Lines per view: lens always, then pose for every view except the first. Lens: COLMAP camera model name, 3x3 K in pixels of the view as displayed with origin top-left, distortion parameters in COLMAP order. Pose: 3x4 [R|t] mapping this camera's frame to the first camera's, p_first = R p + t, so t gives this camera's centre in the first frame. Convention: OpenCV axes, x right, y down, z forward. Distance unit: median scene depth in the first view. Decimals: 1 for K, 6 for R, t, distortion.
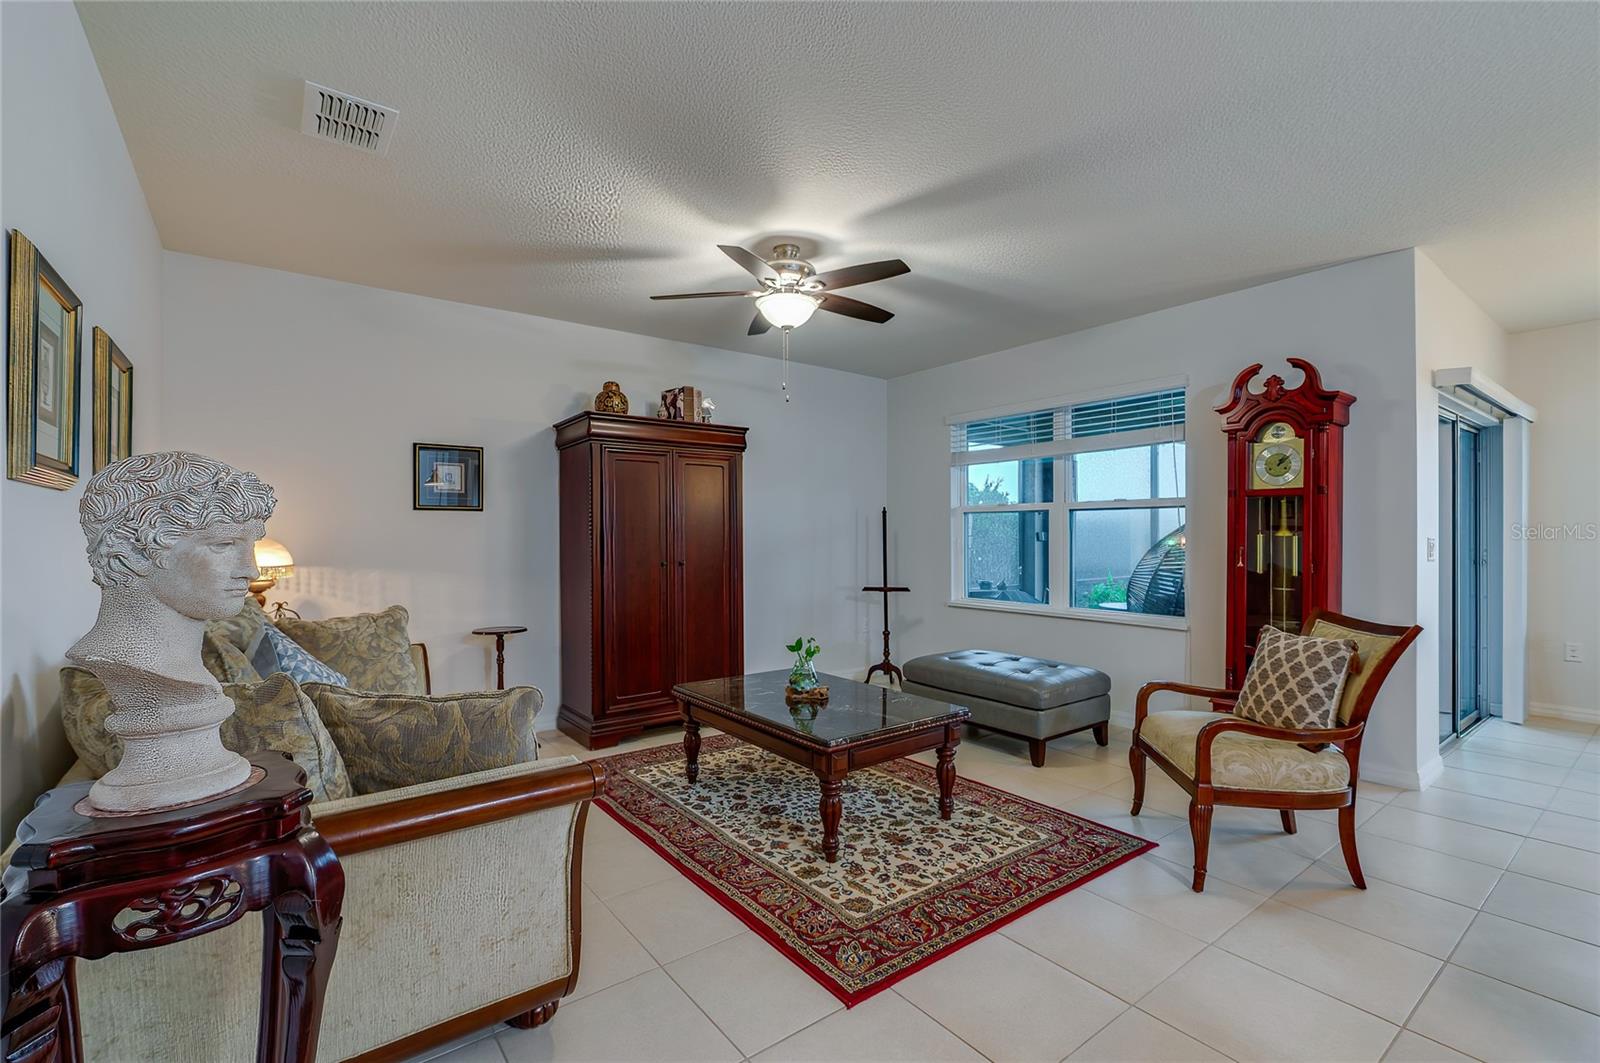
lens RADIAL K [[701.2, 0, 812.8], [0, 701.2, 533.9], [0, 0, 1]] dist [-0.004968, -0.000243]
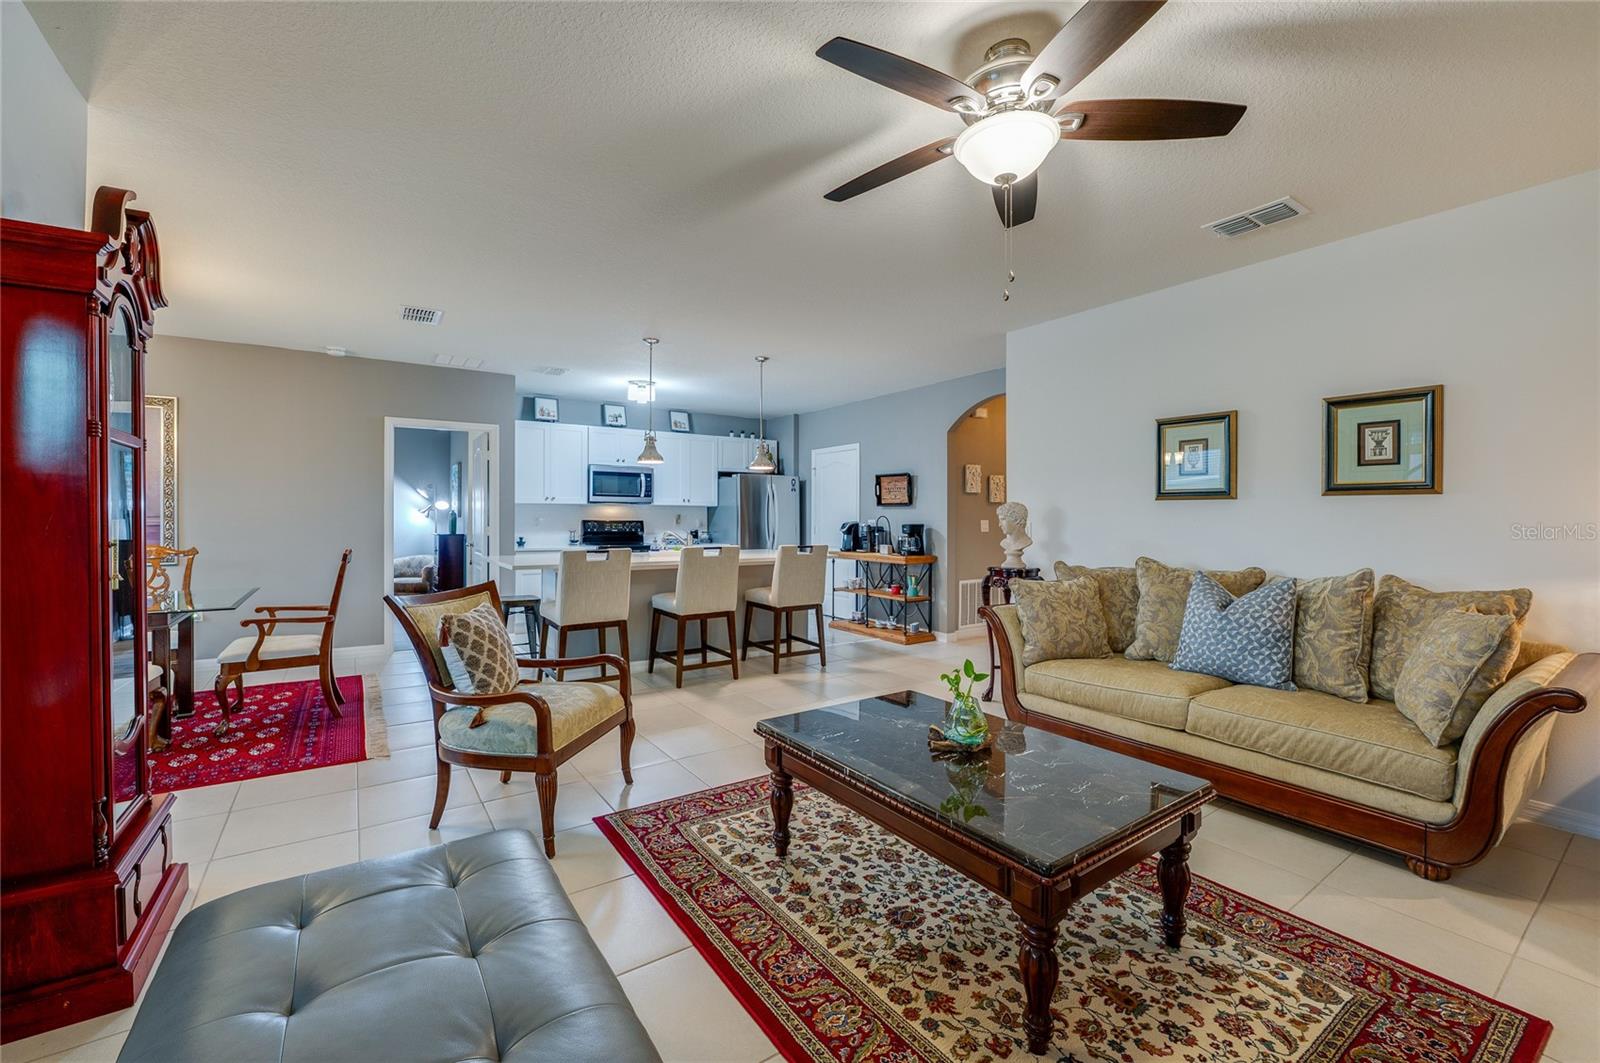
lens RADIAL K [[643.6, 0, 802.8], [0, 643.6, 518.1], [0, 0, 1]] dist [-0.015711, -0.000175]
pose [[-0.998824, -0.000292, 0.048484, 0.105580], [-0.000229, 0.999999, 0.001313, -0.001165], [-0.048484, 0.001300, -0.998823, 1.470254]]
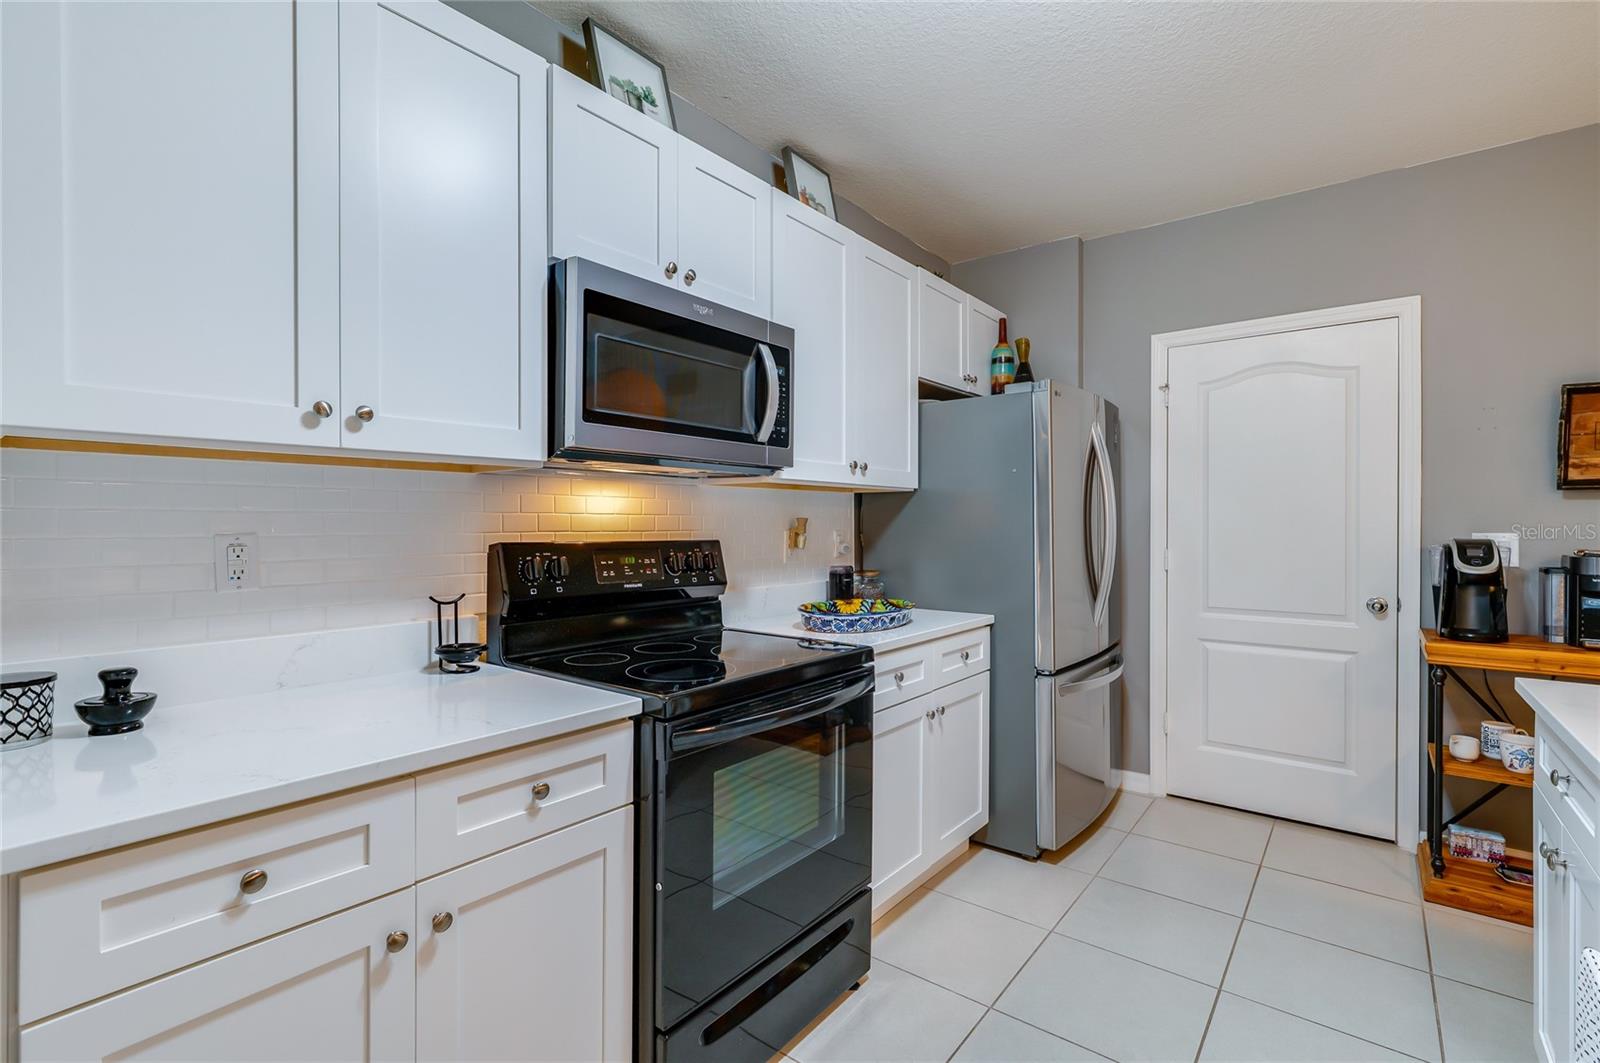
lens RADIAL K [[738.9, 0, 800.9], [0, 738.9, 525.5], [0, 0, 1]] dist [-0.000105, -0.000481]
pose [[-0.968450, -0.000209, -0.249208, 0.837524], [-0.001584, 0.999985, 0.005317, -0.006155], [0.249203, 0.005545, -0.968435, -0.033703]]
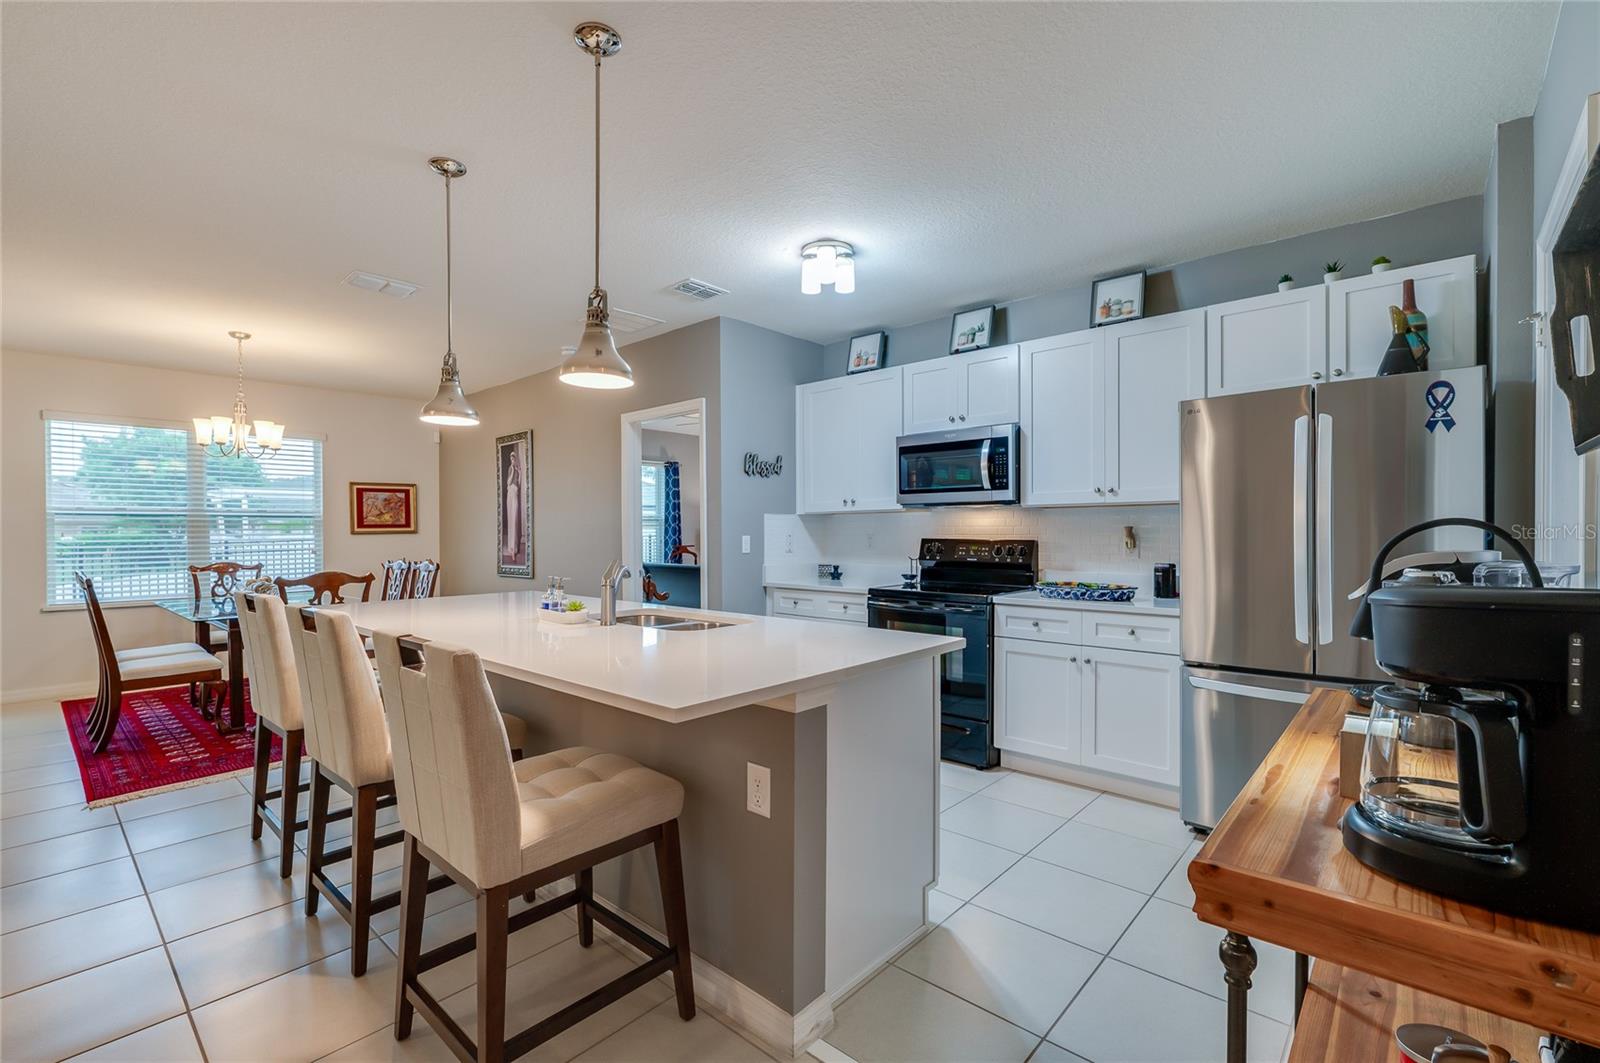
lens RADIAL K [[701.2, 0, 795.8], [0, 701.2, 536.7], [0, 0, 1]] dist [-0.004968, -0.000243]
pose [[-0.177572, -0.002390, 0.984105, -0.262212], [0.003690, 0.999988, 0.003094, 0.000751], [-0.984101, 0.004181, -0.177561, -0.113809]]
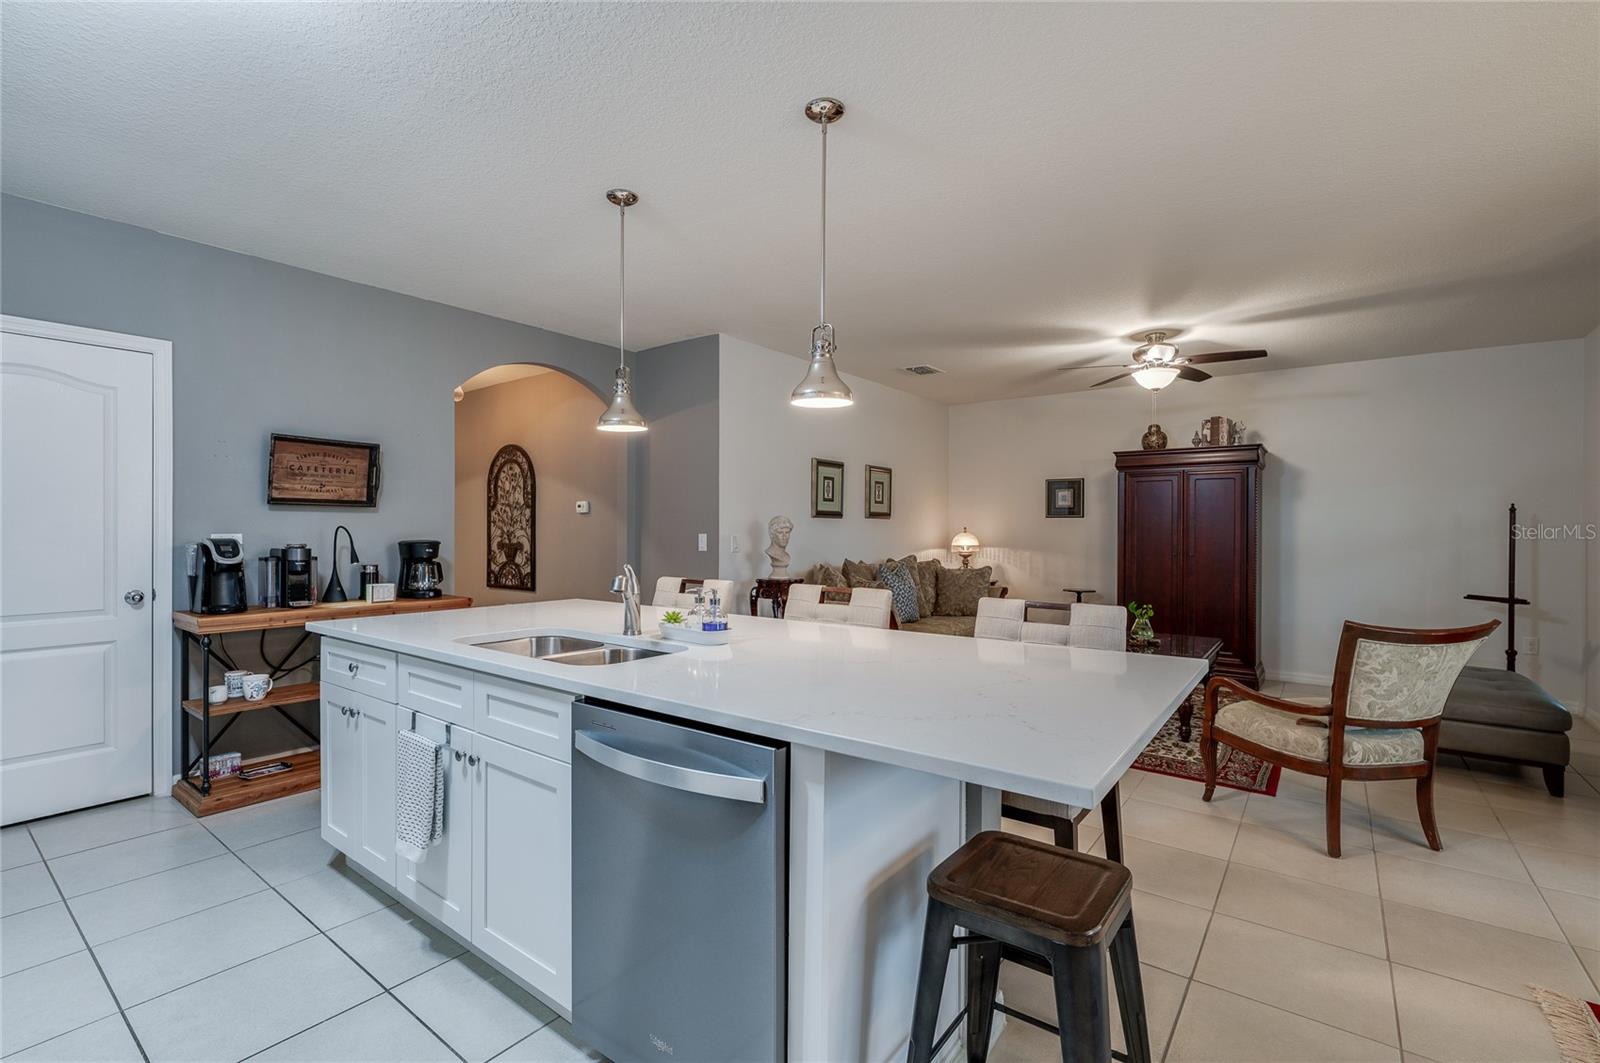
lens RADIAL K [[701.2, 0, 799.8], [0, 701.2, 526.1], [0, 0, 1]] dist [-0.004968, -0.000243]
pose [[0.258237, -0.001150, -0.966081, 1.094991], [-0.004282, 0.999988, -0.002335, -0.007563], [0.966072, 0.004739, 0.258229, -0.069578]]
